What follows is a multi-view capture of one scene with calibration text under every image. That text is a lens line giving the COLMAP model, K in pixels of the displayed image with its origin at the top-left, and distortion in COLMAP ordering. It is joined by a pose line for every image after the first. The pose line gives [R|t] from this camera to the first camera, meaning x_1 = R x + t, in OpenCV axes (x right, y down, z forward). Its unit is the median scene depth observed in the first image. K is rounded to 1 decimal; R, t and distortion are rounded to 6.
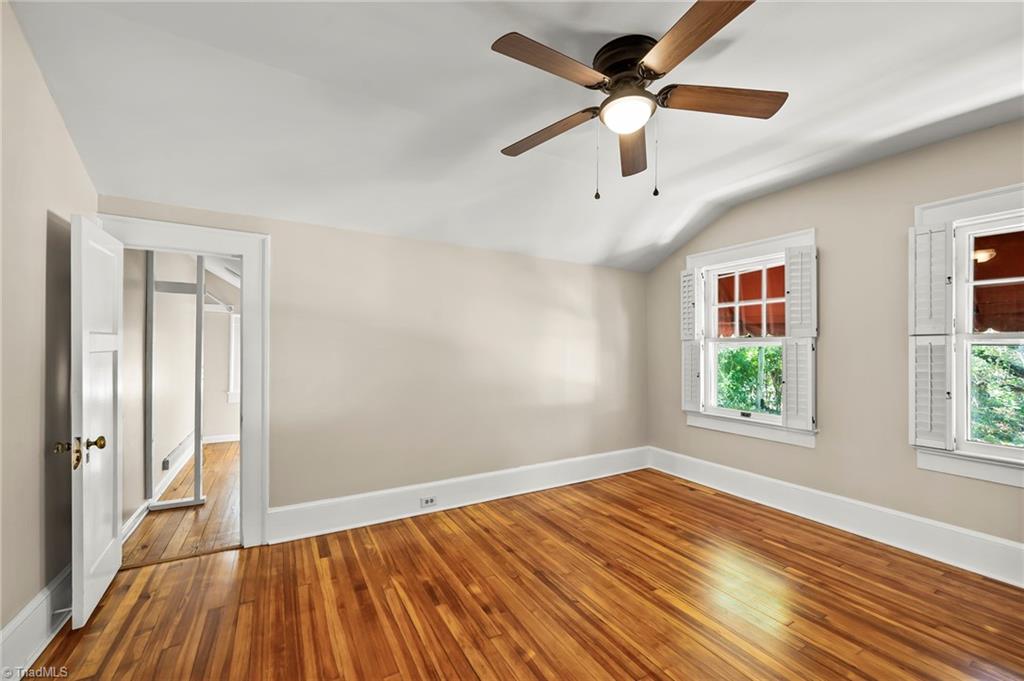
lens RADIAL K [[412.7, 0, 516.7], [0, 412.7, 345.4], [0, 0, 1]] dist [0.003364, -0.000171]
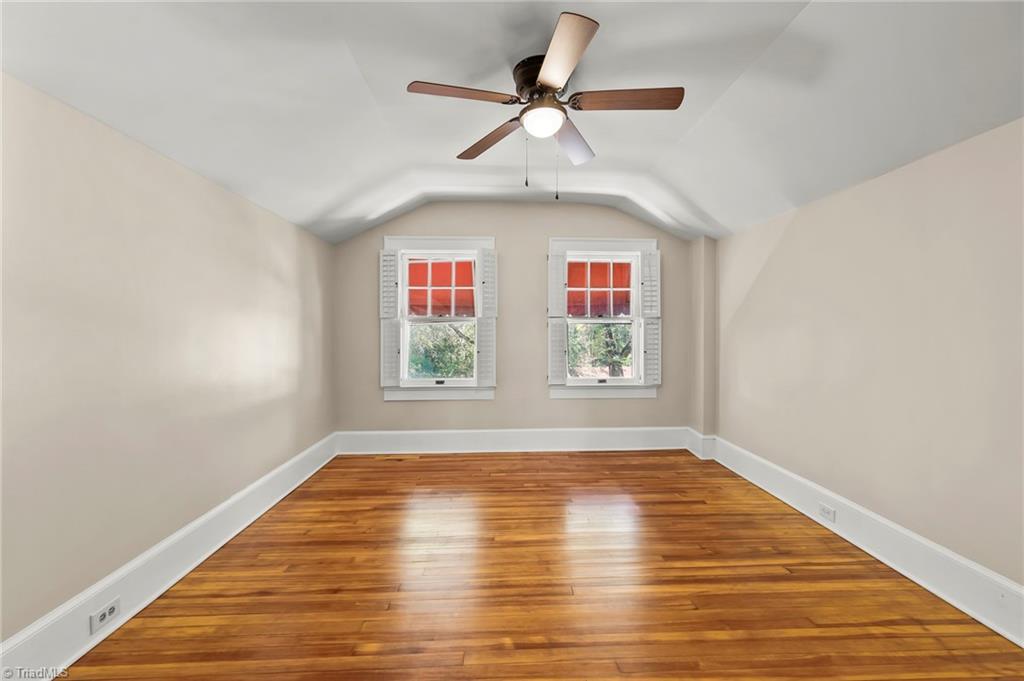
lens RADIAL K [[412.7, 0, 521.4], [0, 412.7, 325.0], [0, 0, 1]] dist [0.003364, -0.000171]
pose [[0.465288, 0.003842, 0.885151, -0.409872], [-0.002630, 0.999992, -0.002958, 0.007845], [-0.885156, -0.000952, 0.465294, 0.267937]]
